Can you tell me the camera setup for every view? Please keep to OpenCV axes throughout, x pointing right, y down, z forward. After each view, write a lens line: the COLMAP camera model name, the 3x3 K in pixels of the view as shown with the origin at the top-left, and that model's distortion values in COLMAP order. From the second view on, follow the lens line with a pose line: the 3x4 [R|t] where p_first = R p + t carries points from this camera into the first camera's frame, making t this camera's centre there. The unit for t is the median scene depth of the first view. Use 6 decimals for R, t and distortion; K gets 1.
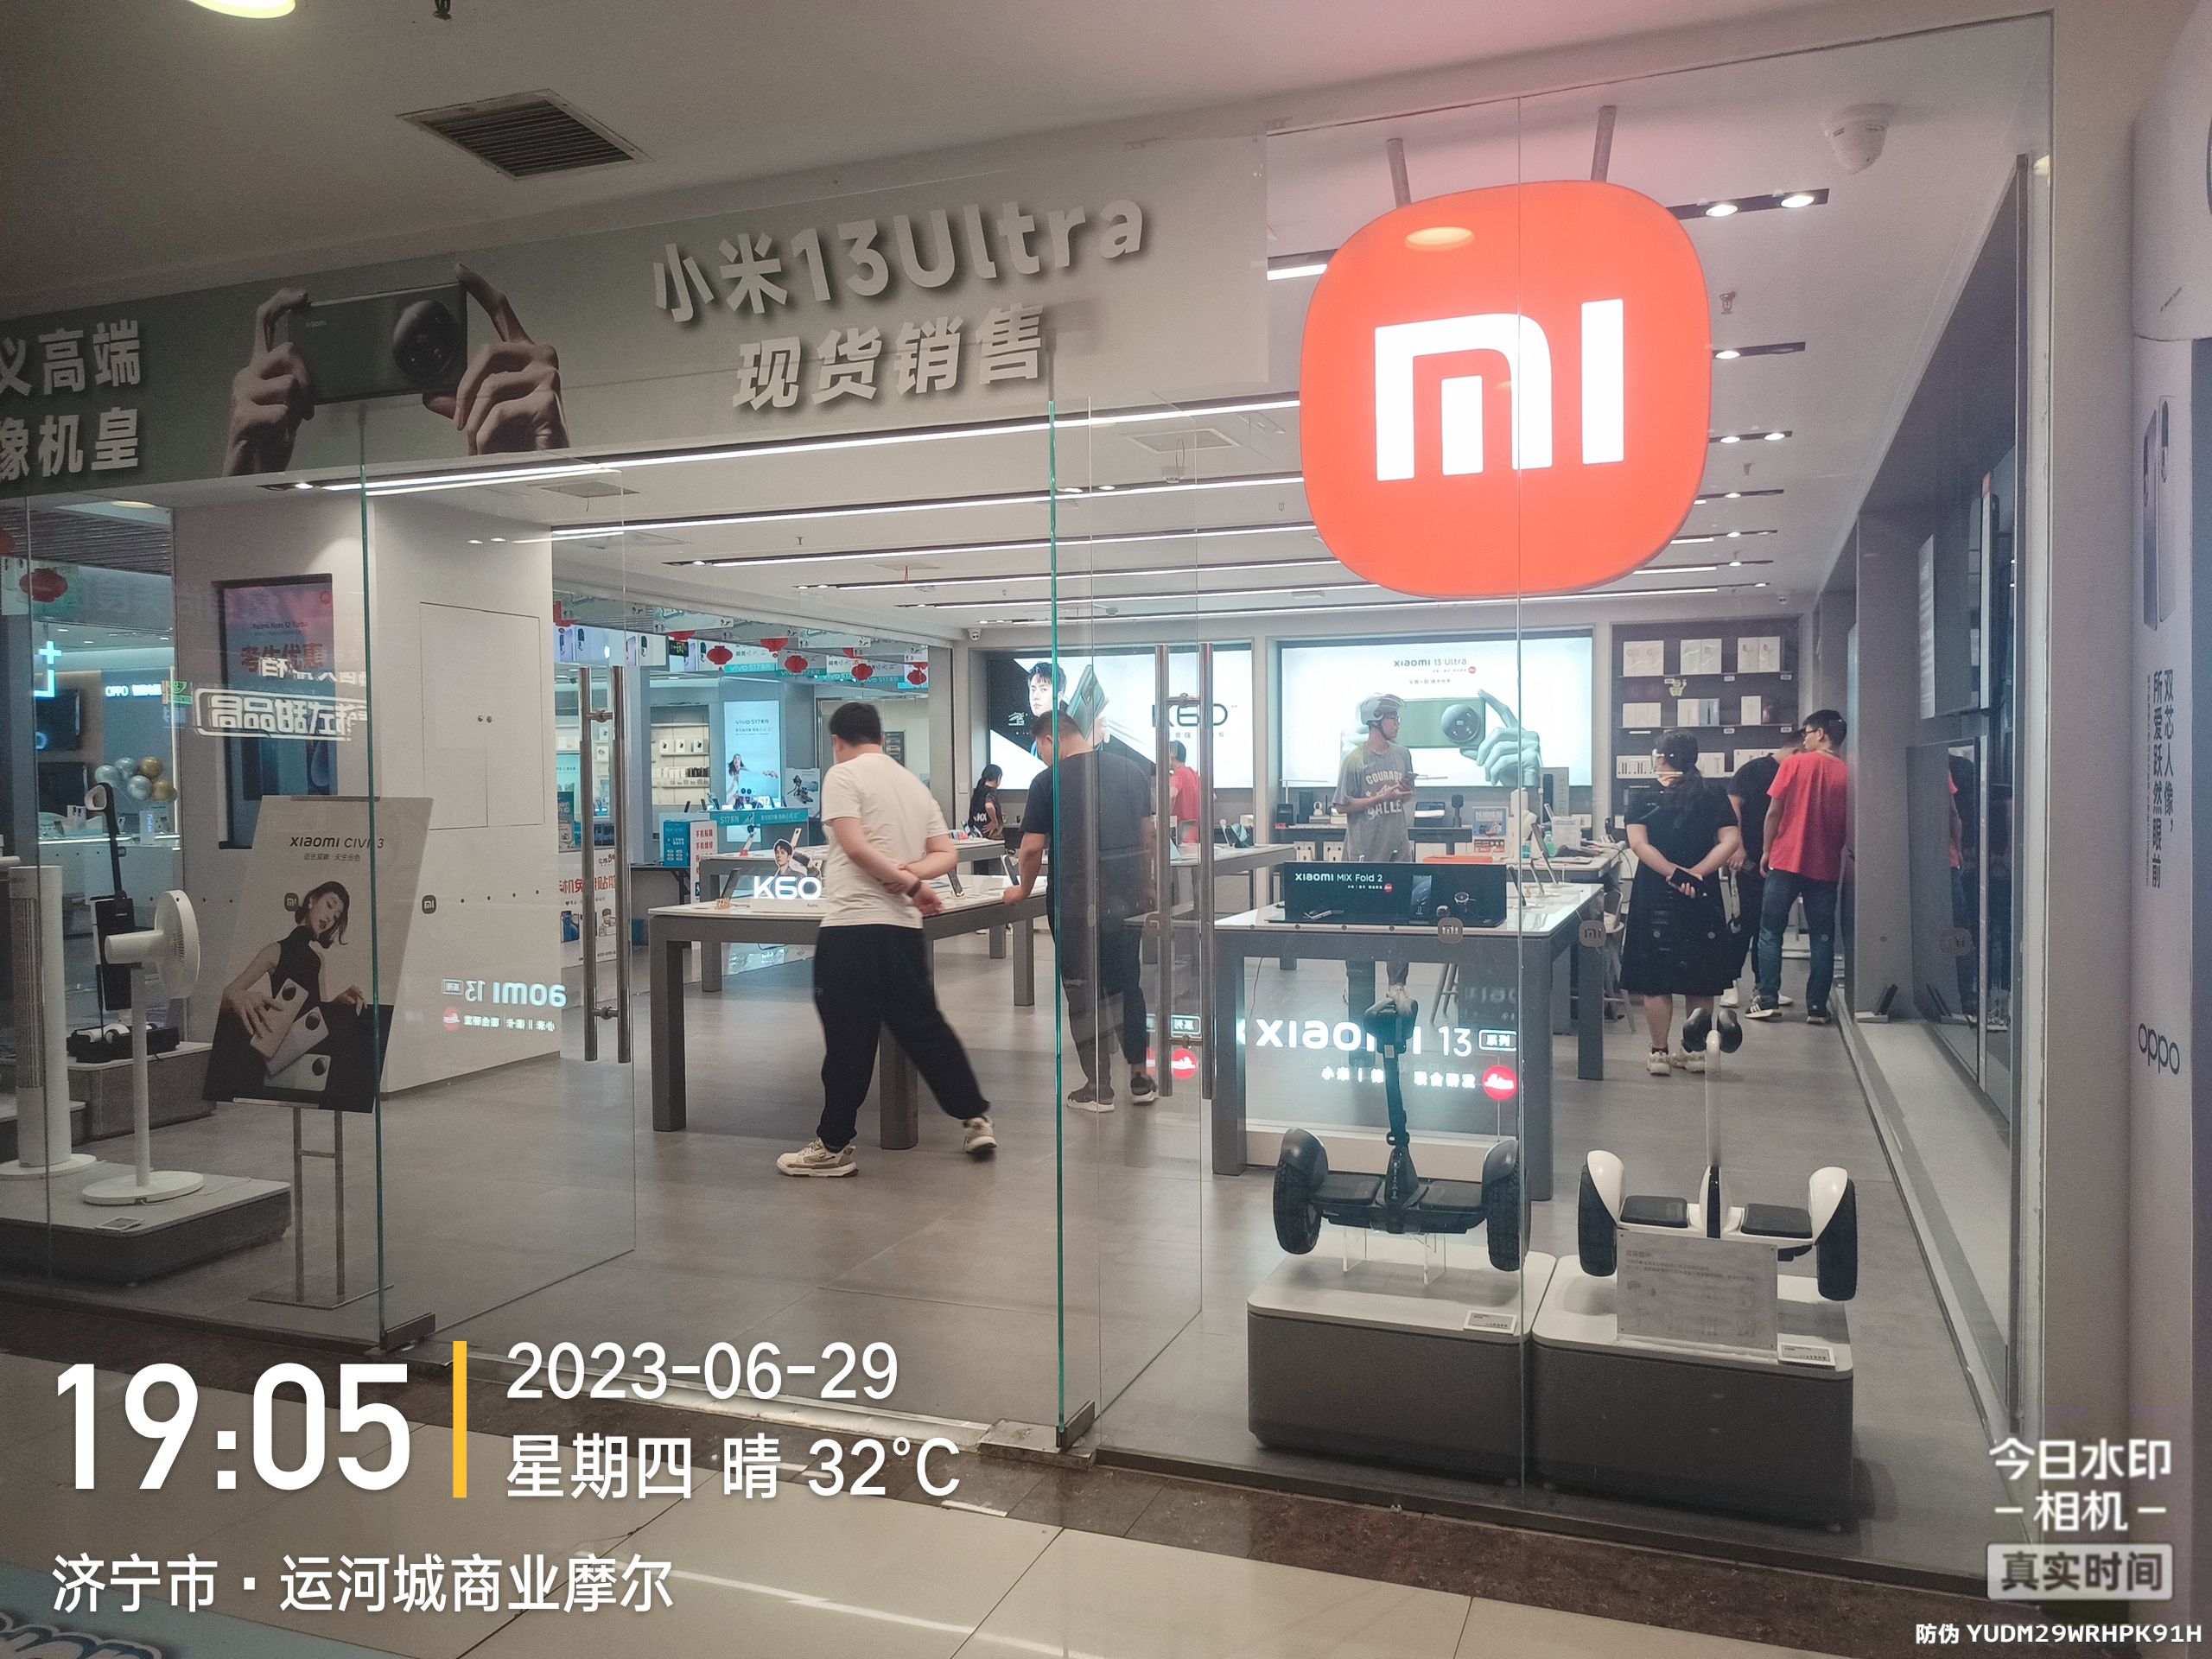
lens RADIAL K [[1672.8, 0, 1105.8], [0, 1672.8, 824.8], [0, 0, 1]] dist [0.022648, -0.023641]
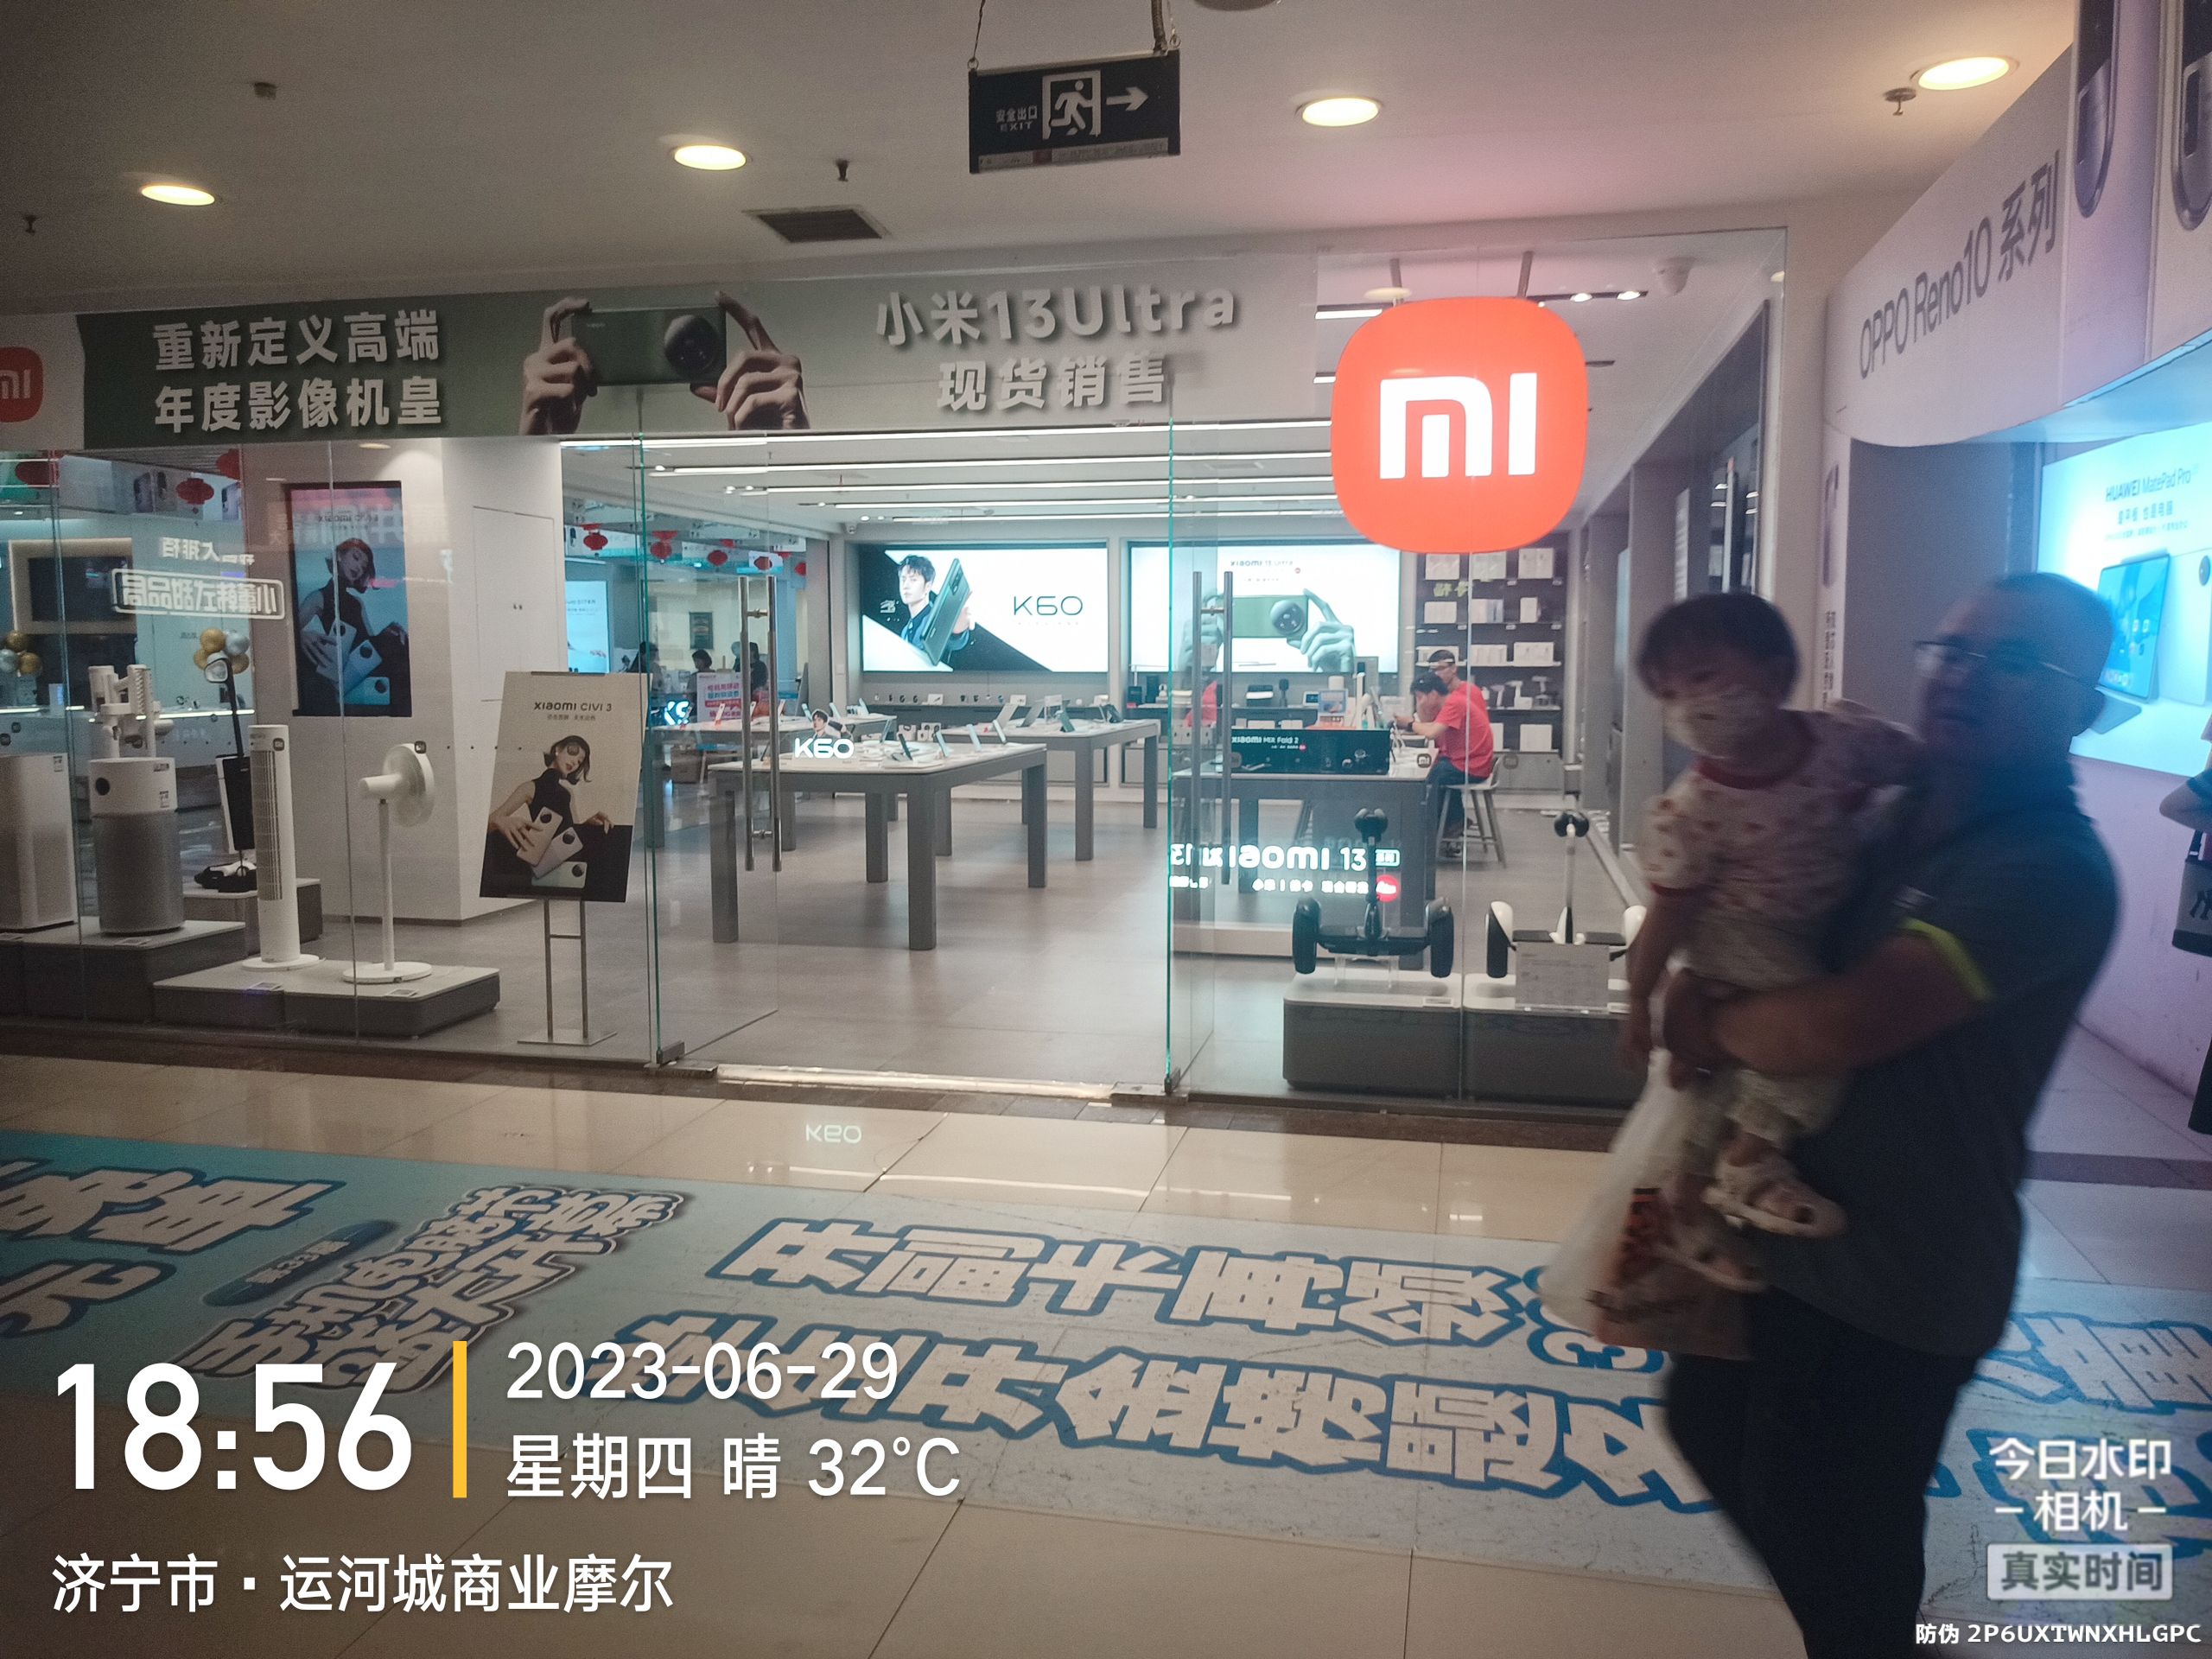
lens RADIAL K [[1672.8, 0, 1106.0], [0, 1672.8, 827.2], [0, 0, 1]] dist [0.022648, -0.023641]
pose [[0.989555, -0.004706, 0.144078, -0.243653], [-0.005536, 0.997489, 0.070601, 0.010313], [-0.144048, -0.070661, 0.987045, -0.413435]]
